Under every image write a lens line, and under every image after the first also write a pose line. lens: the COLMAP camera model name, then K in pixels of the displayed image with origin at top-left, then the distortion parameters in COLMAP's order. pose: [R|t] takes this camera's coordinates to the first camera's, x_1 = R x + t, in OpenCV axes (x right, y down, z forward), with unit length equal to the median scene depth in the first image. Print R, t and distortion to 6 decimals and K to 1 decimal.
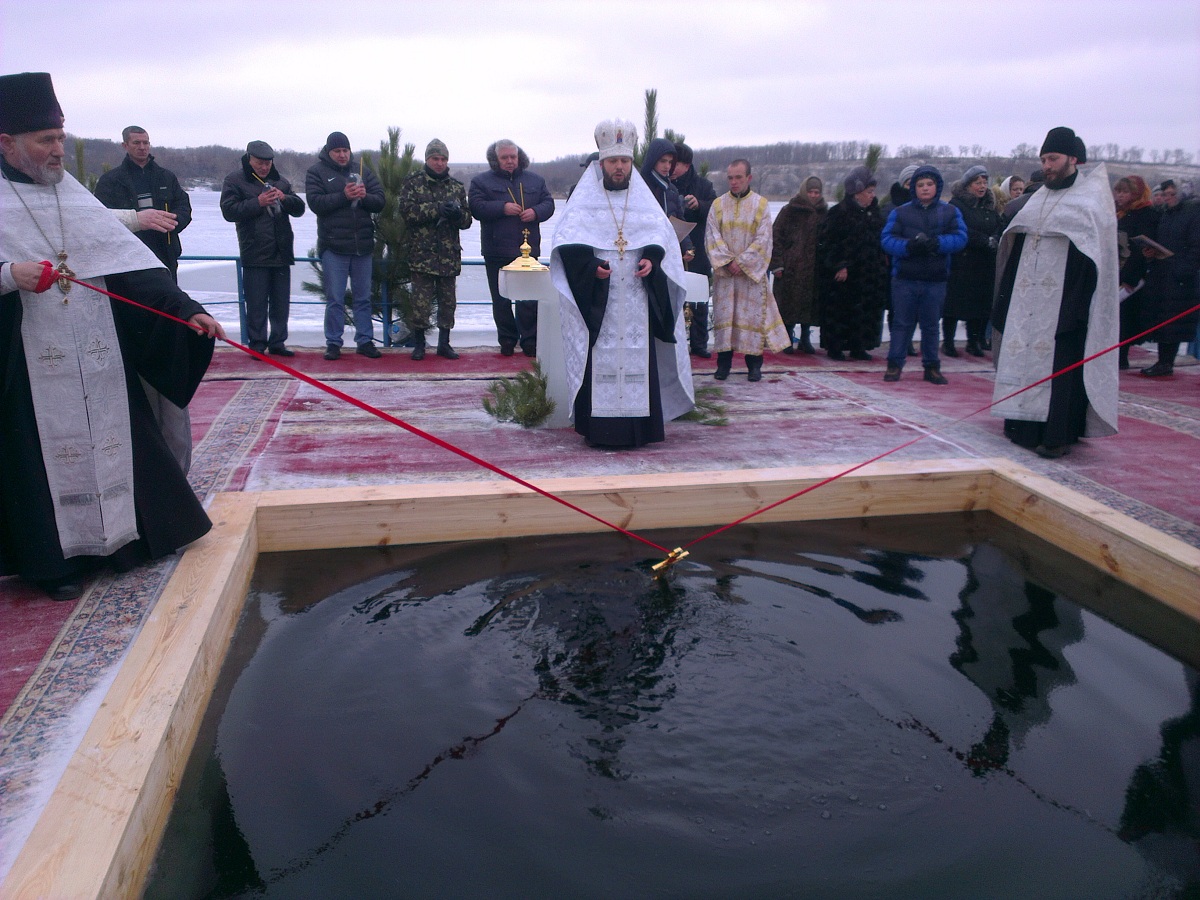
lens RADIAL K [[948.8, 0, 595.5], [0, 948.8, 453.2], [0, 0, 1]] dist [0.140245, -0.254085]
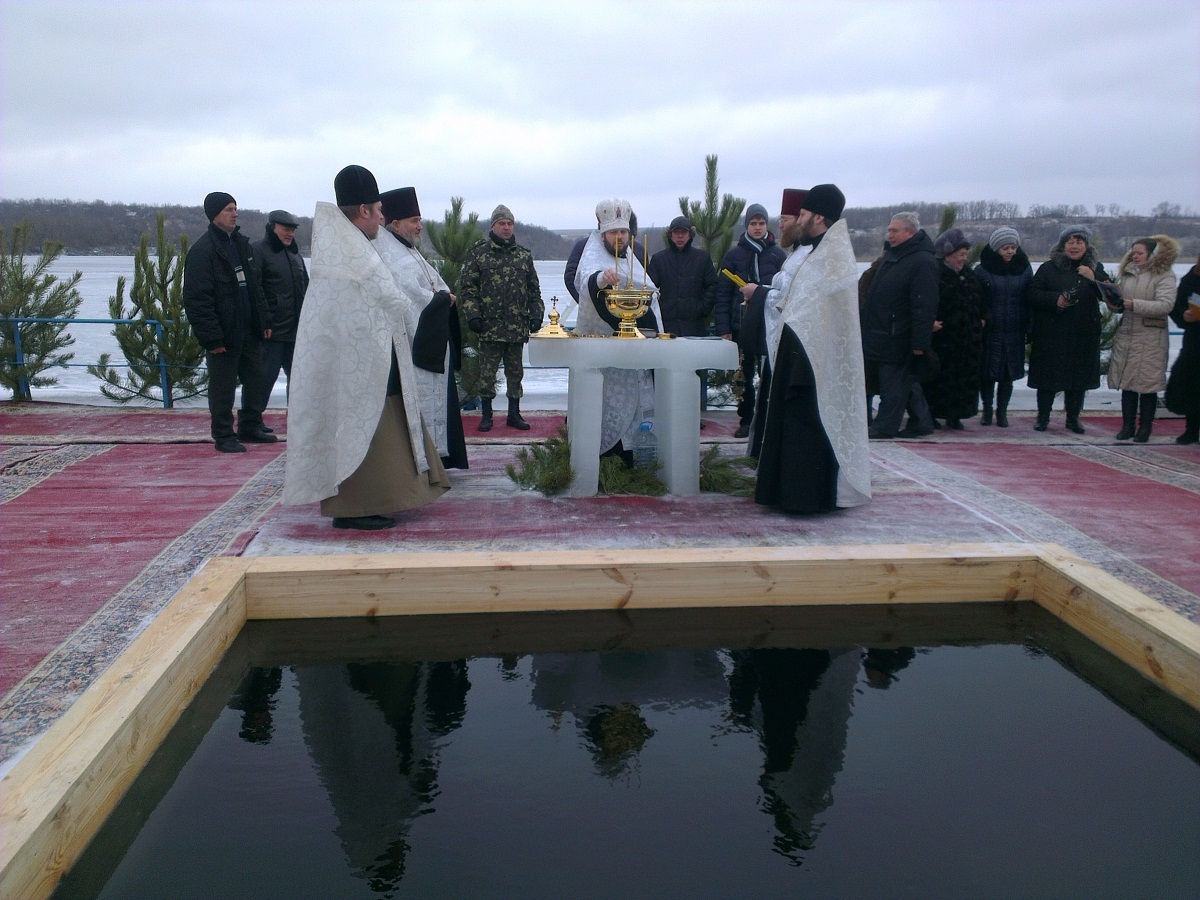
lens RADIAL K [[955.8, 0, 593.4], [0, 955.8, 450.1], [0, 0, 1]] dist [0.136798, -0.242282]
pose [[0.992605, 0.017068, -0.120185, 0.098573], [-0.025003, 0.997583, -0.064828, -0.011851], [0.118788, 0.067354, 0.990633, 0.032729]]
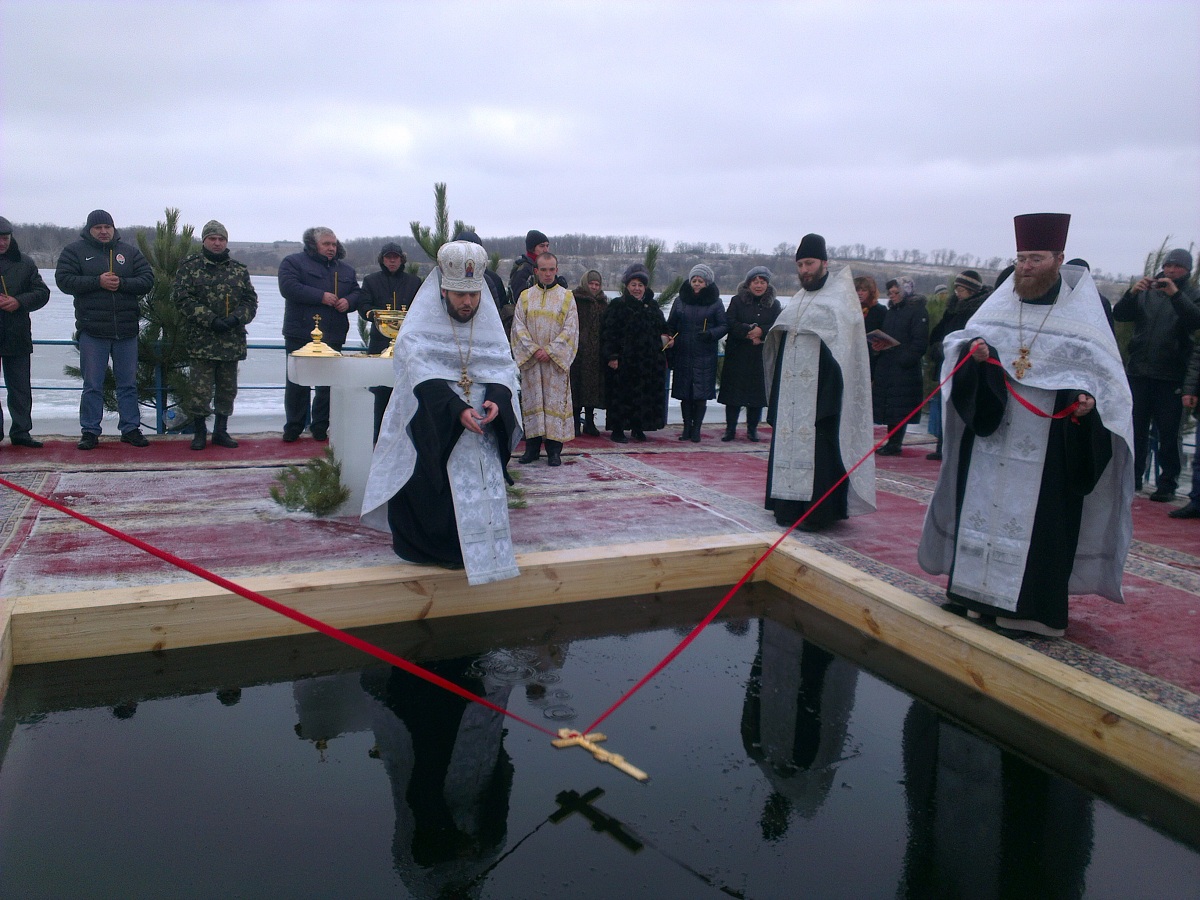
lens RADIAL K [[948.8, 0, 595.5], [0, 948.8, 453.2], [0, 0, 1]] dist [0.140245, -0.254085]
pose [[0.977695, -0.015749, 0.209440, -0.000849], [0.033357, 0.996172, -0.080806, -0.003265], [-0.207366, 0.085990, 0.974477, -0.012689]]
